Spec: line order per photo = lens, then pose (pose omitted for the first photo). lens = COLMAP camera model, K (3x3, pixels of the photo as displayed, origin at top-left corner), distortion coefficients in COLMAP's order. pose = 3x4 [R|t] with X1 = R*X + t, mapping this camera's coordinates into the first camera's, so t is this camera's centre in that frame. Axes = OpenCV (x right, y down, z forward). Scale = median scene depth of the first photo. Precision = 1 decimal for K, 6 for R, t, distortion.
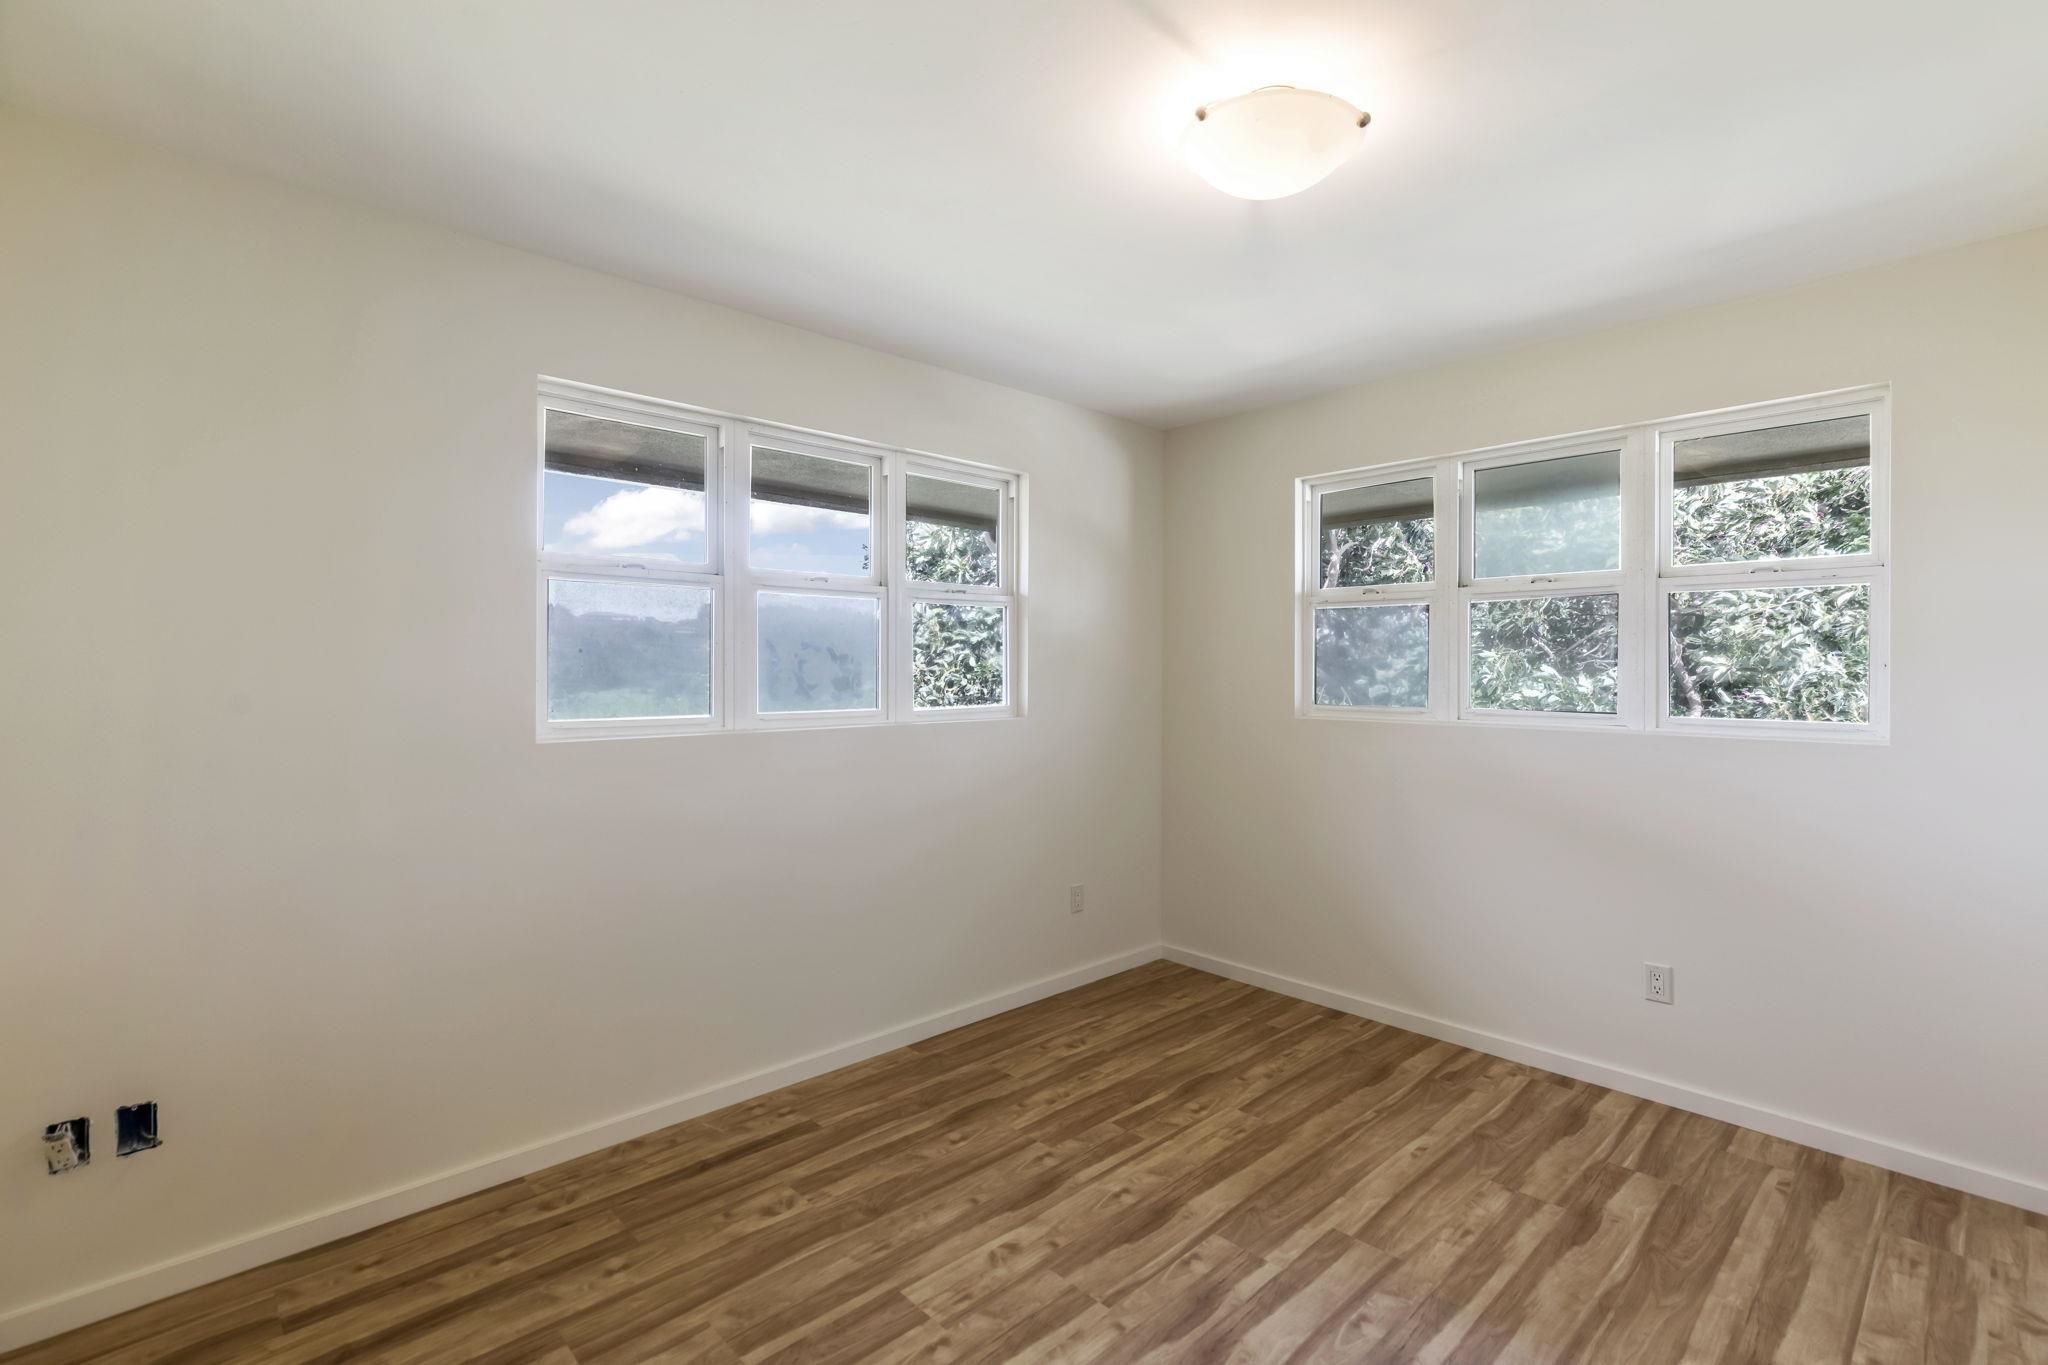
lens RADIAL K [[921.7, 0, 1017.9], [0, 921.7, 676.8], [0, 0, 1]] dist [0.005073, -0.000330]
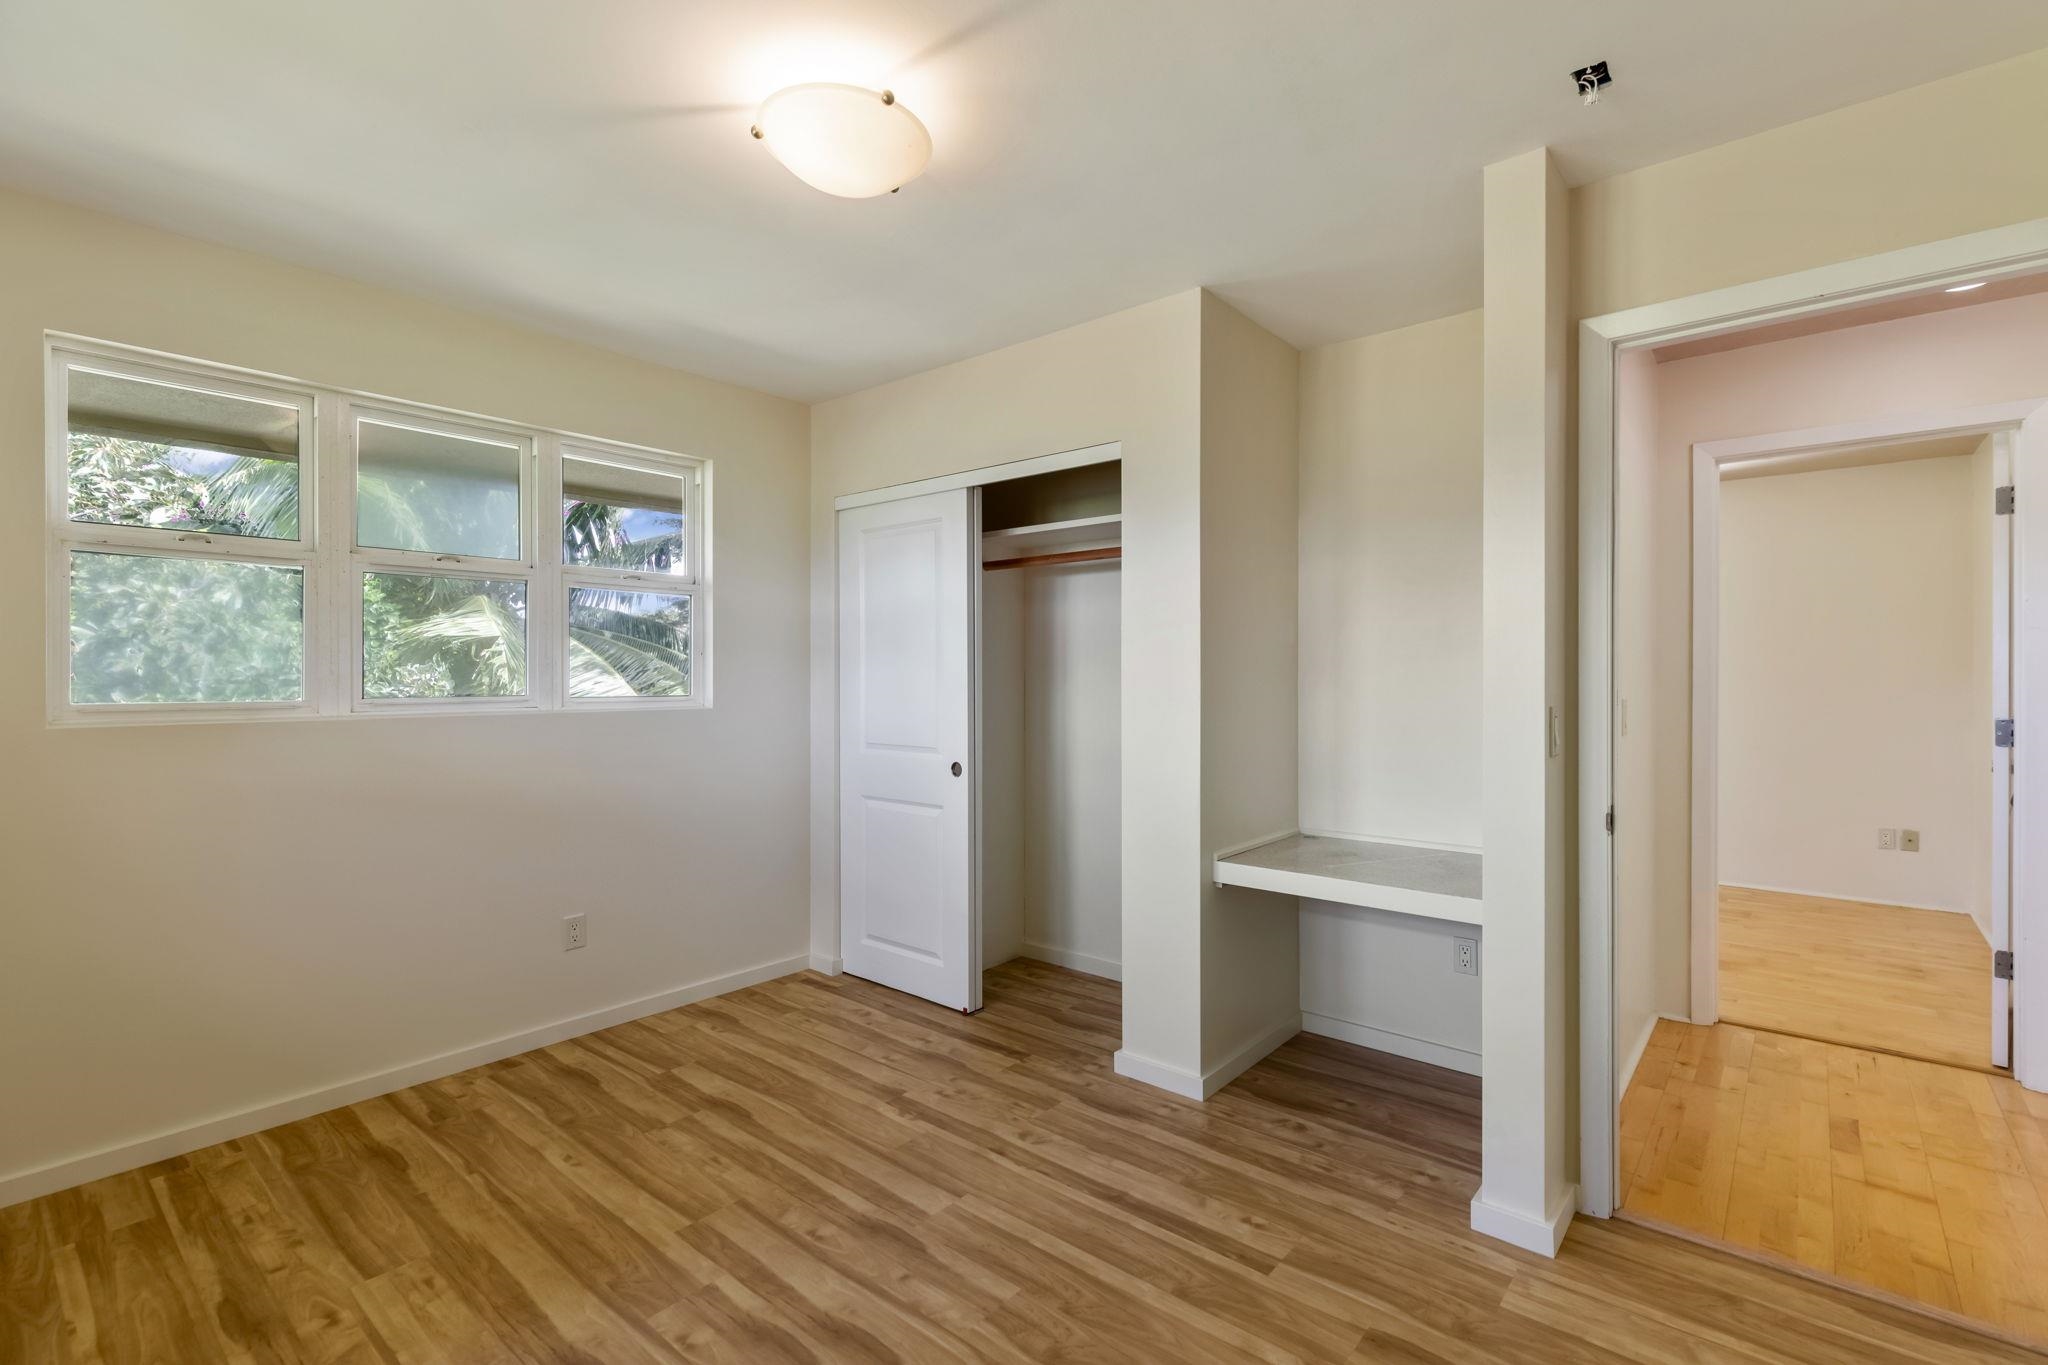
lens RADIAL K [[921.7, 0, 1019.2], [0, 921.7, 675.7], [0, 0, 1]] dist [0.005073, -0.000330]
pose [[-0.098755, -0.006725, 0.995089, -0.544596], [0.009473, 0.999925, 0.007698, 0.007923], [-0.995067, 0.010187, -0.098684, 0.608255]]
